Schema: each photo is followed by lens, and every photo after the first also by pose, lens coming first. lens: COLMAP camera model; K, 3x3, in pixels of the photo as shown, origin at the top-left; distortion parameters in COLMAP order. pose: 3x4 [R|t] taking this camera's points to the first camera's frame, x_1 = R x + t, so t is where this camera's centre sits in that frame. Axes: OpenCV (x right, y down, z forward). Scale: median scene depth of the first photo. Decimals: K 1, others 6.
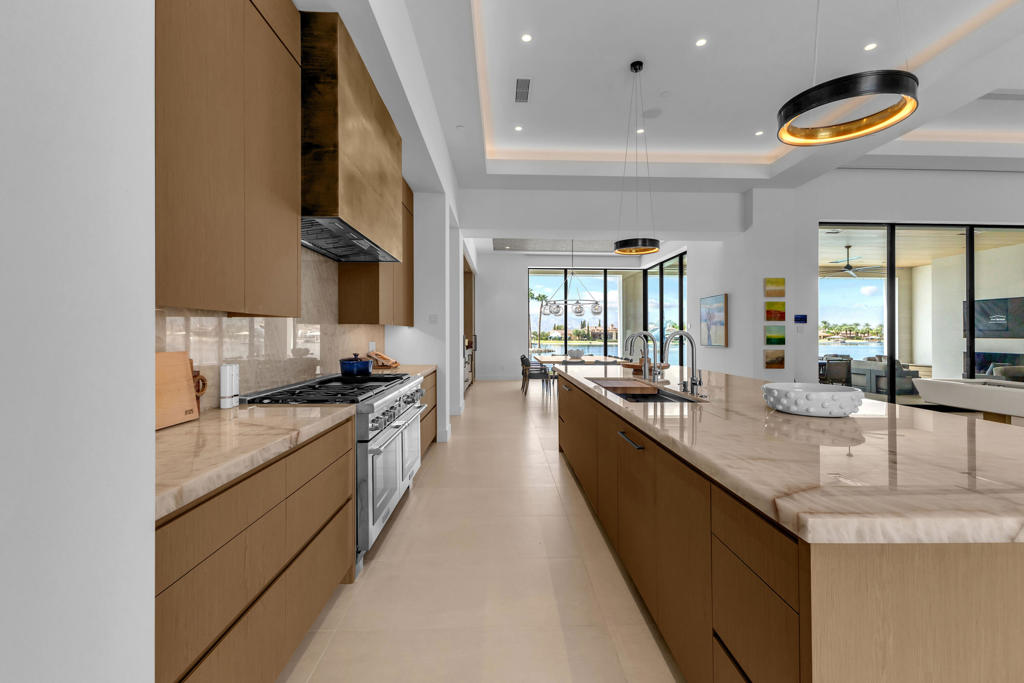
lens RADIAL K [[444.0, 0, 512.4], [0, 444.0, 338.4], [0, 0, 1]] dist [0.006677, 0.000230]
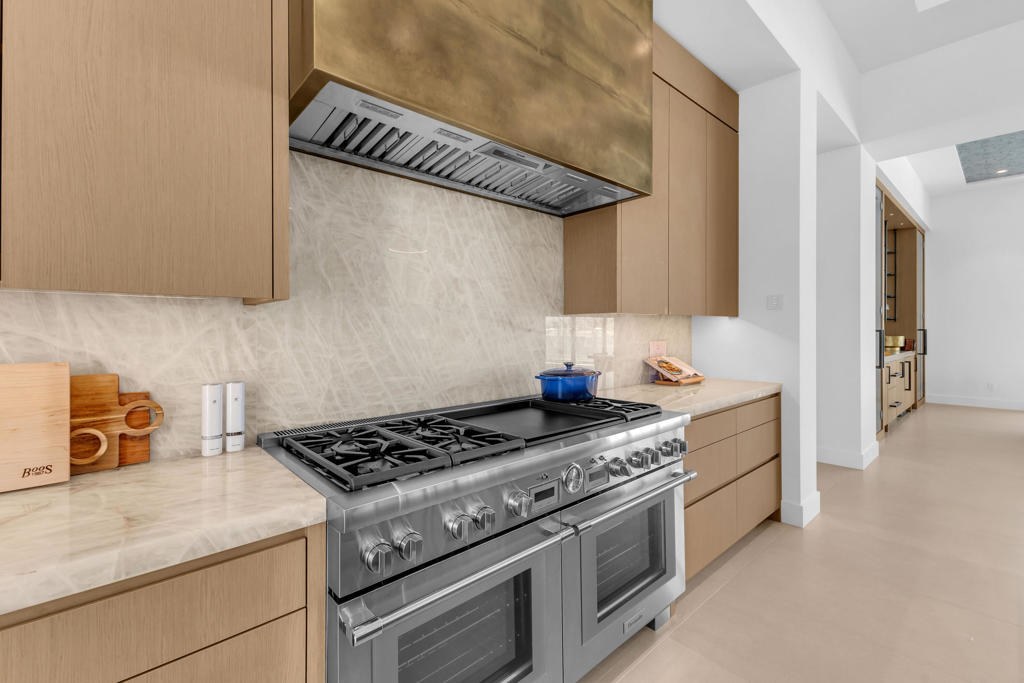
lens RADIAL K [[444.0, 0, 511.0], [0, 444.0, 337.5], [0, 0, 1]] dist [0.006677, 0.000230]
pose [[0.649712, 0.001435, -0.760179, 0.034694], [0.003228, 0.999984, 0.004646, -0.001825], [0.760173, -0.005472, 0.649697, 0.380492]]
